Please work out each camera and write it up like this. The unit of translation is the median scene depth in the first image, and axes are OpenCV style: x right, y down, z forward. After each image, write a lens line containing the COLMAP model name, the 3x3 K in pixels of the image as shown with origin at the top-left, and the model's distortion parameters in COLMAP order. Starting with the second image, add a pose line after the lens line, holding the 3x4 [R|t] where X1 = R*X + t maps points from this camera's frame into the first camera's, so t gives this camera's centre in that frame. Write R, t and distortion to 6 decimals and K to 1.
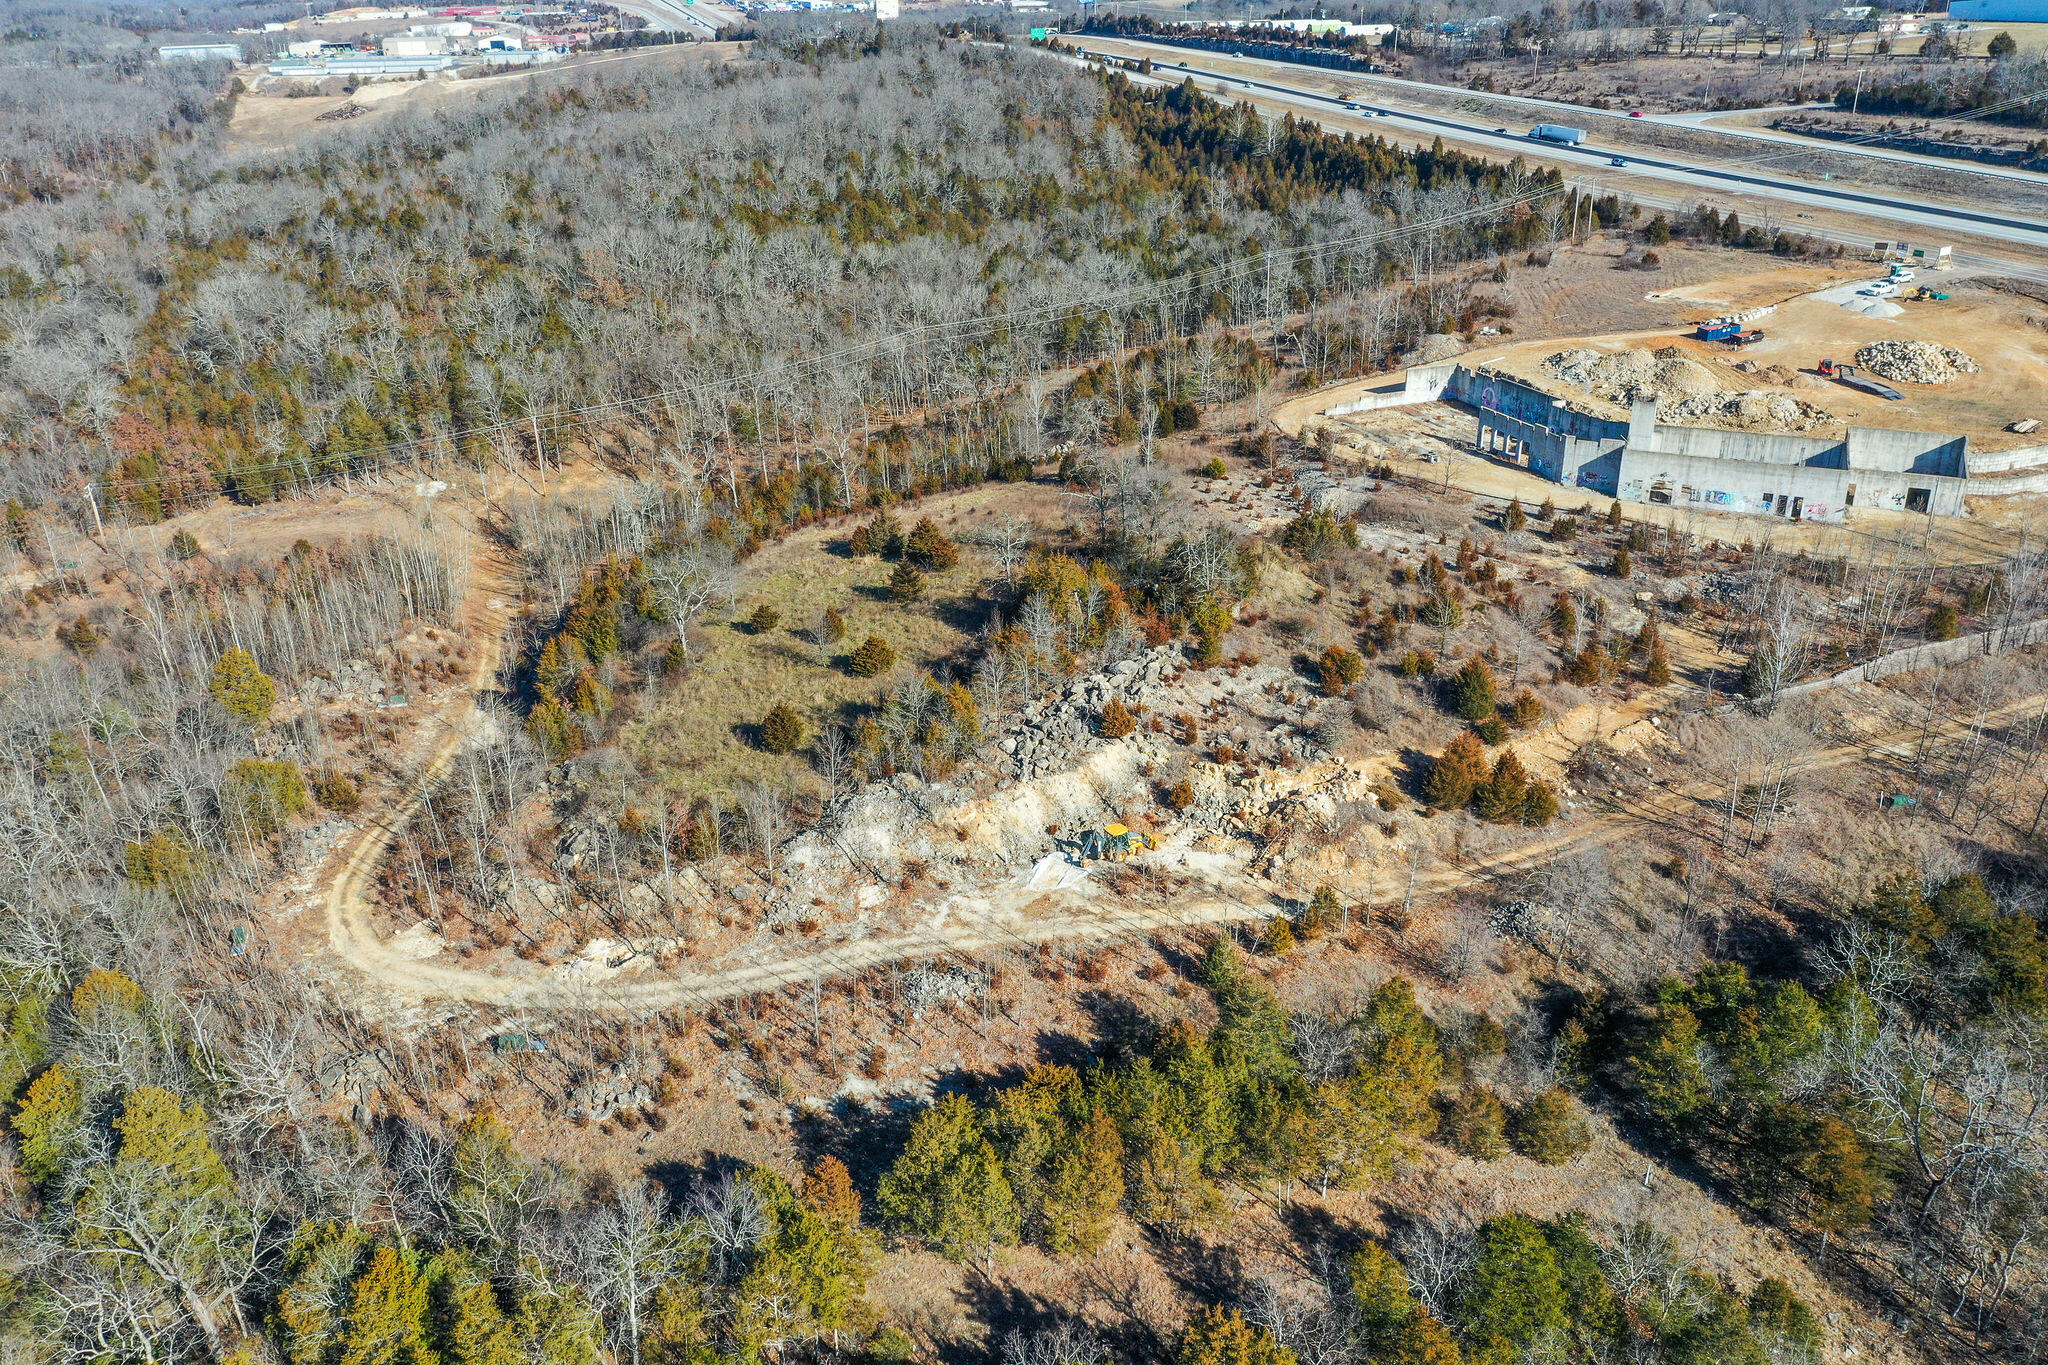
lens RADIAL K [[1603.5, 0, 1006.4], [0, 1603.5, 688.3], [0, 0, 1]] dist [-0.010956, -0.000506]
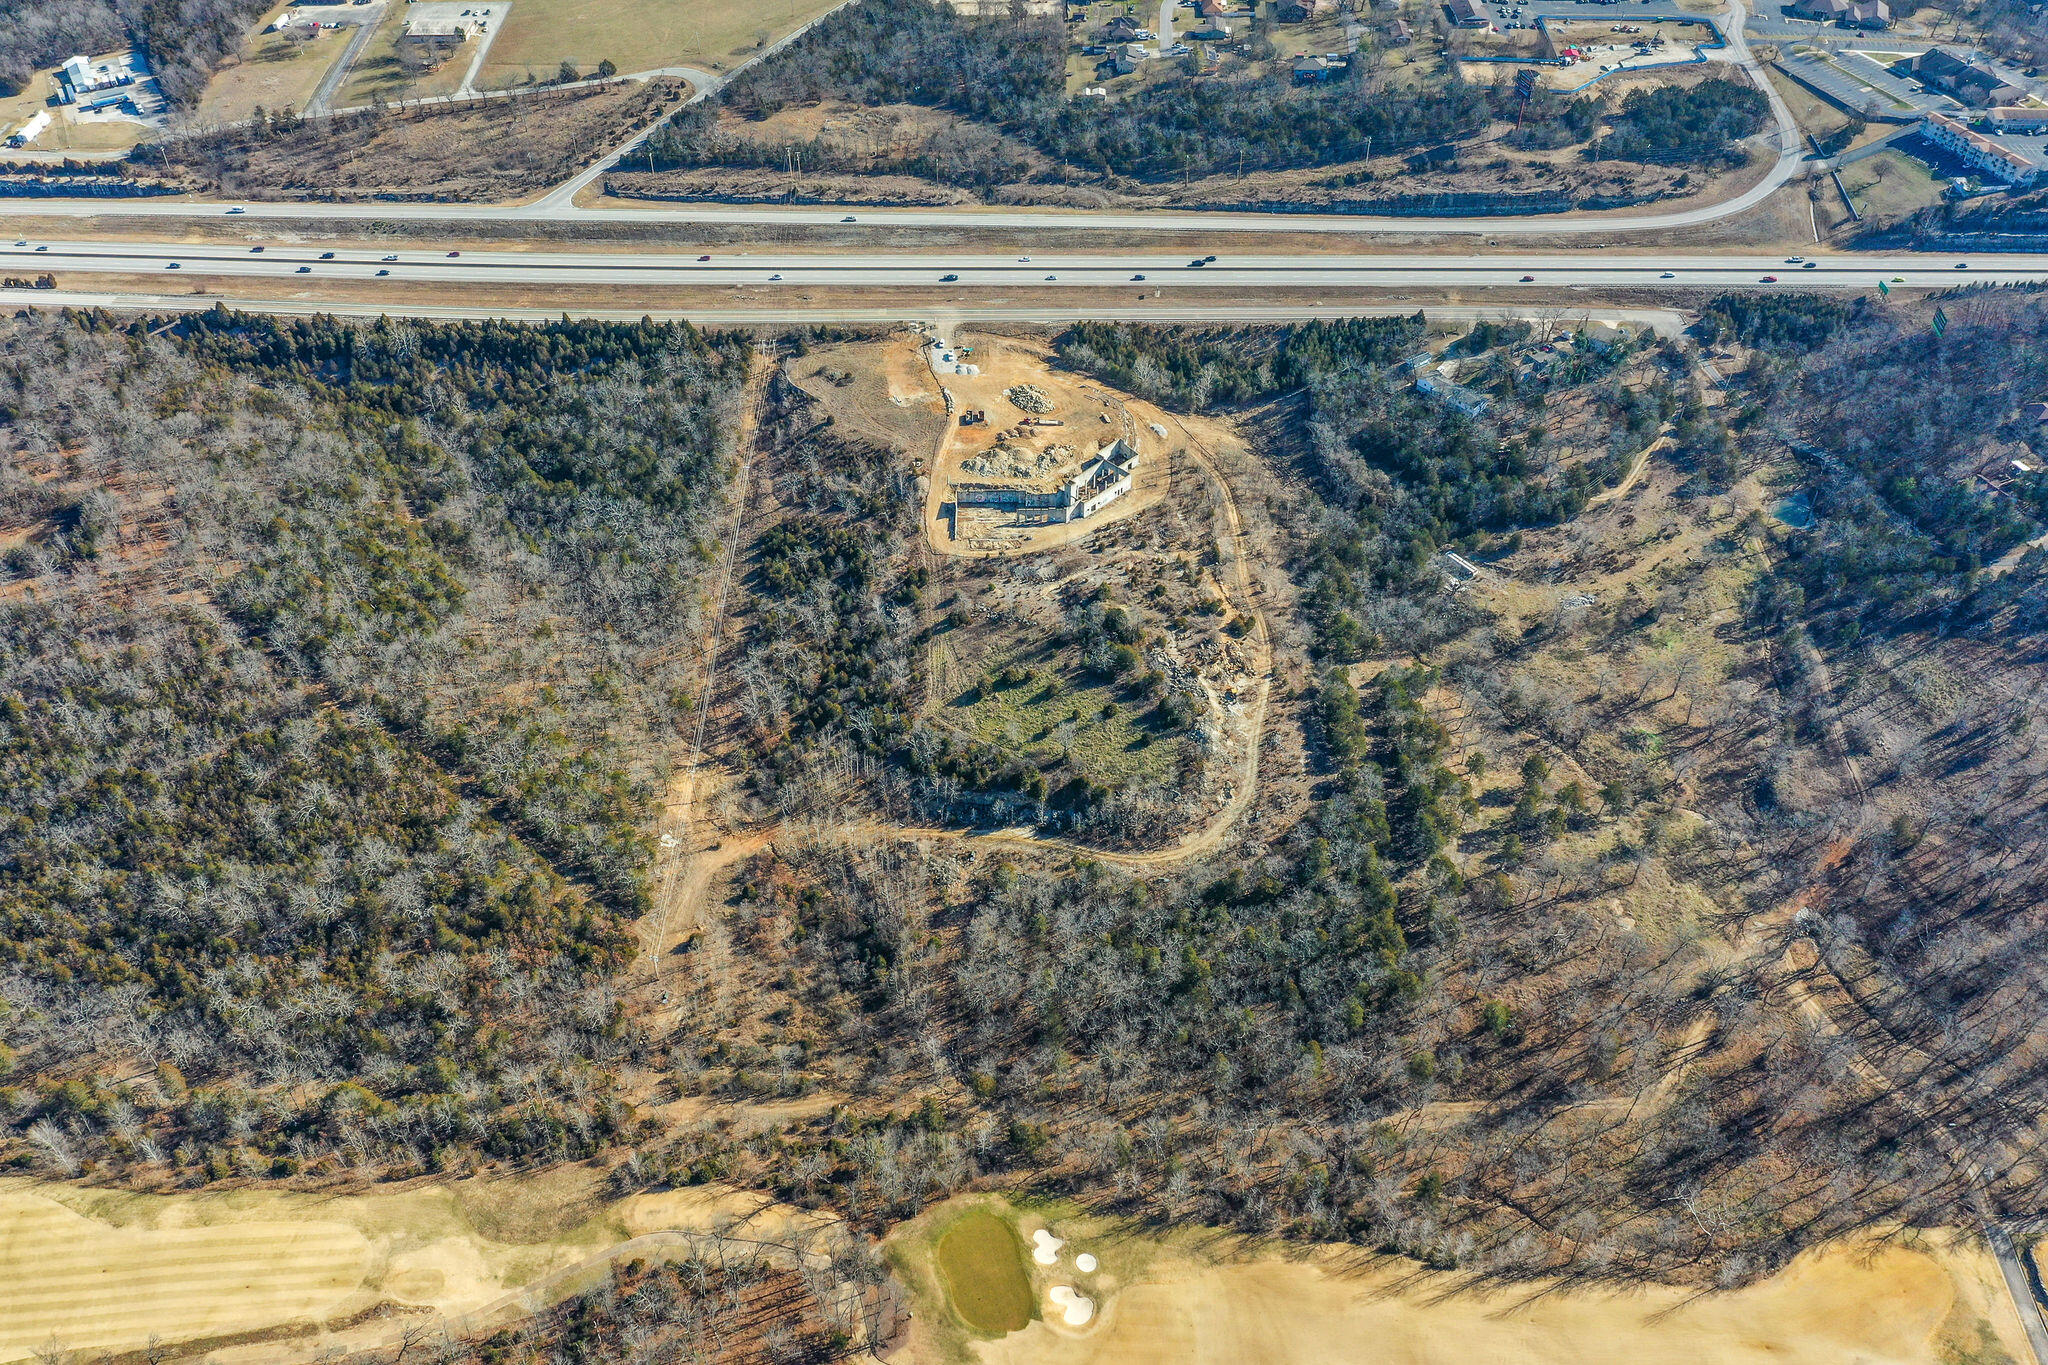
lens RADIAL K [[1643.9, 0, 1010.6], [0, 1643.9, 679.6], [0, 0, 1]] dist [-0.006830, 0.003987]
pose [[0.349668, -0.629239, 0.694111, -1.920329], [0.392296, 0.771140, 0.501445, -1.434603], [-0.850786, 0.096958, 0.516491, -0.406766]]
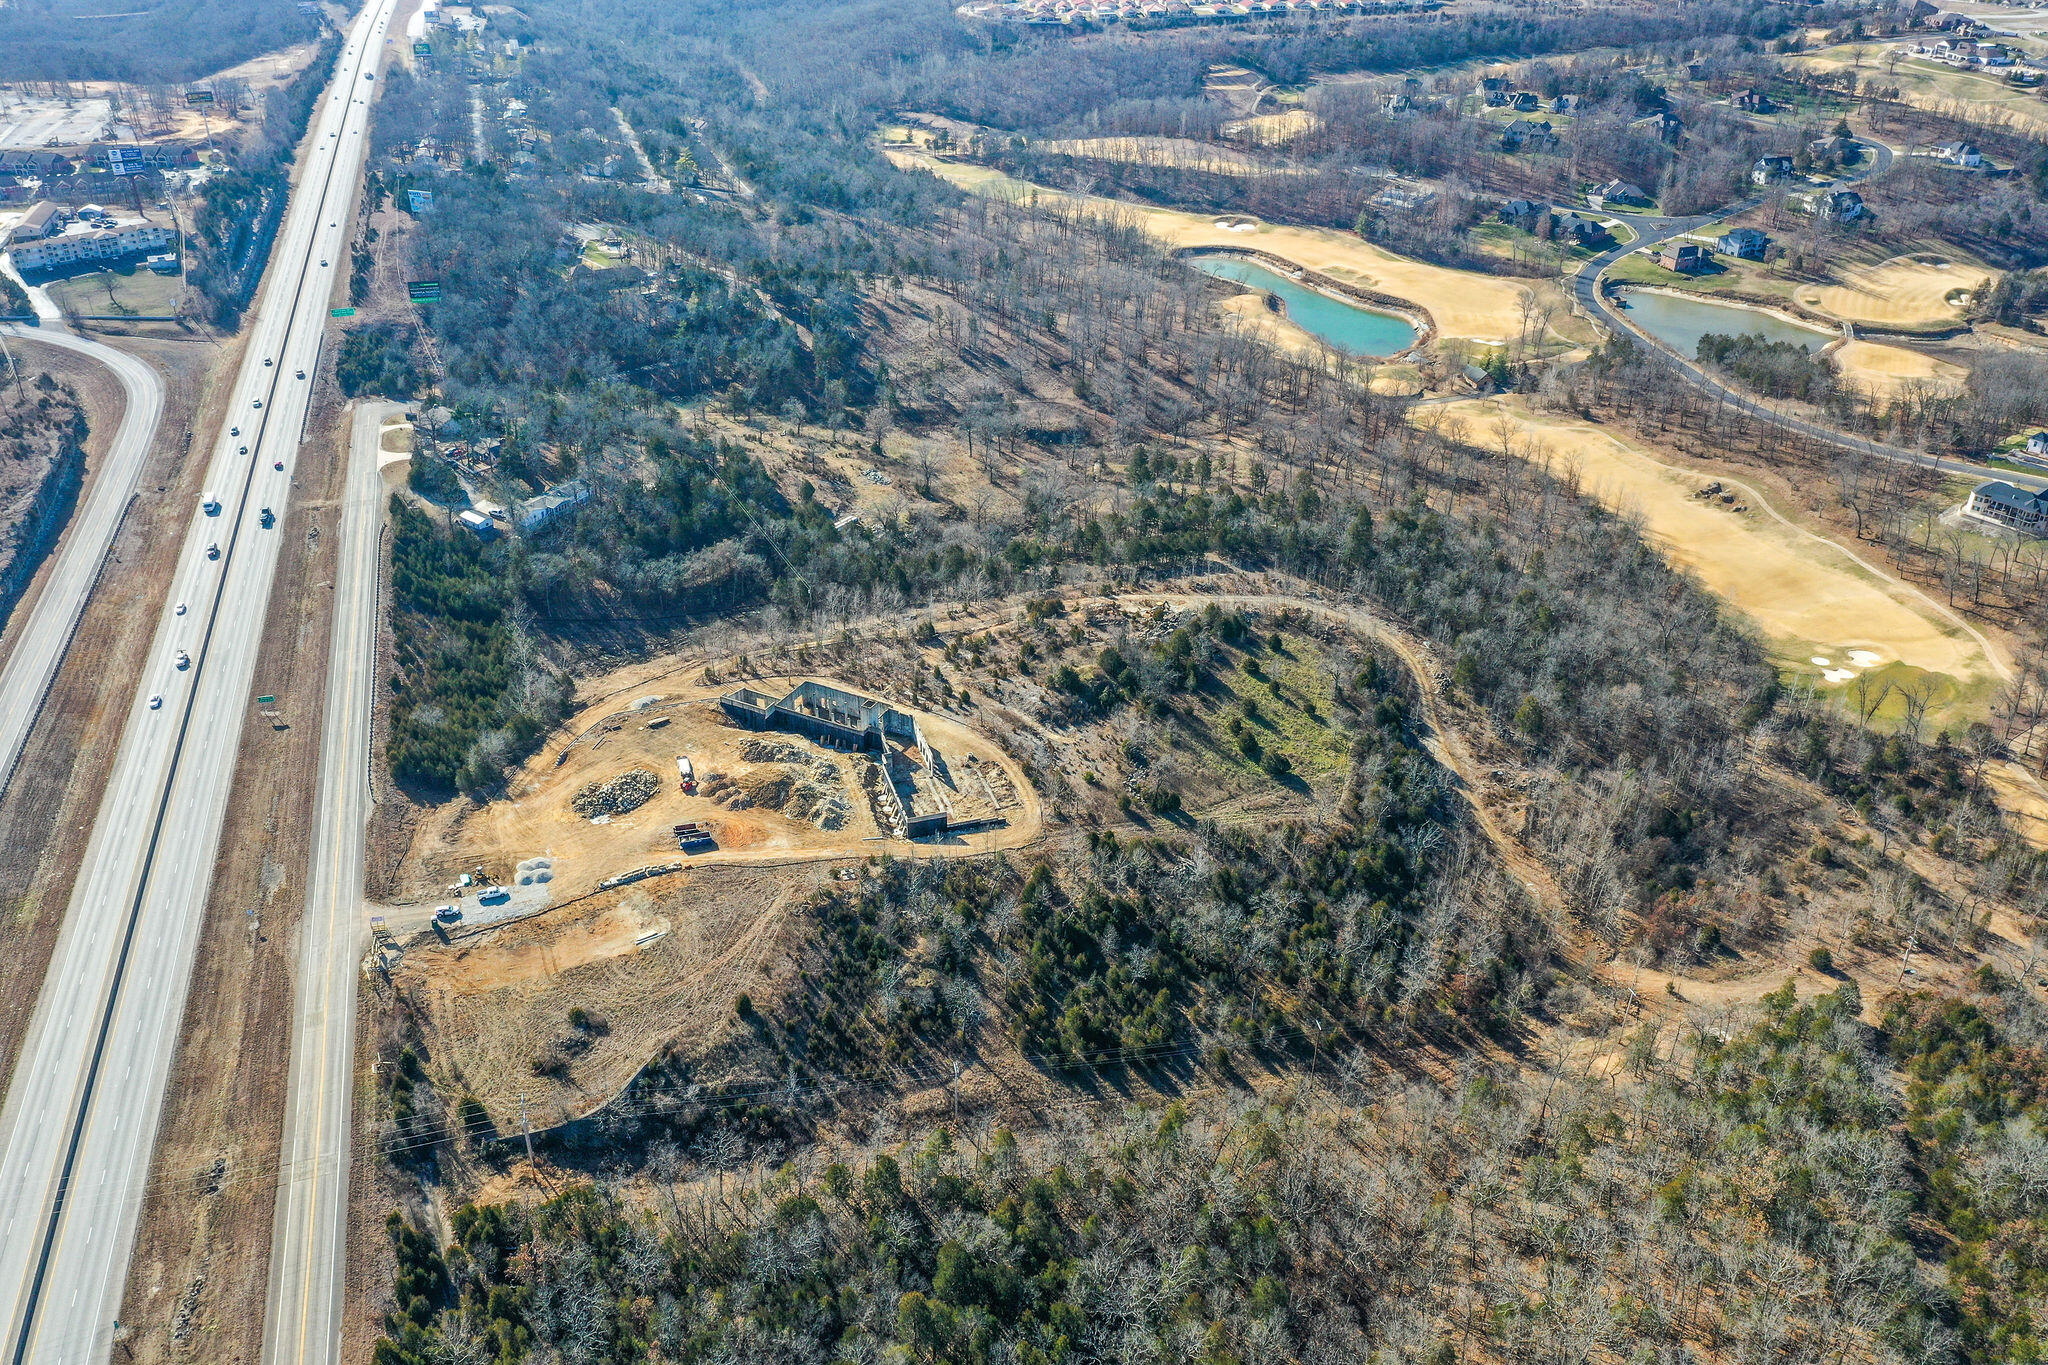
lens RADIAL K [[1603.5, 0, 1006.4], [0, 1603.5, 688.3], [0, 0, 1]] dist [-0.010956, -0.000506]
pose [[-0.998476, -0.010174, 0.054240, 0.136859], [0.038937, 0.566631, 0.823051, -1.729929], [-0.039108, 0.823909, -0.565371, 2.039311]]
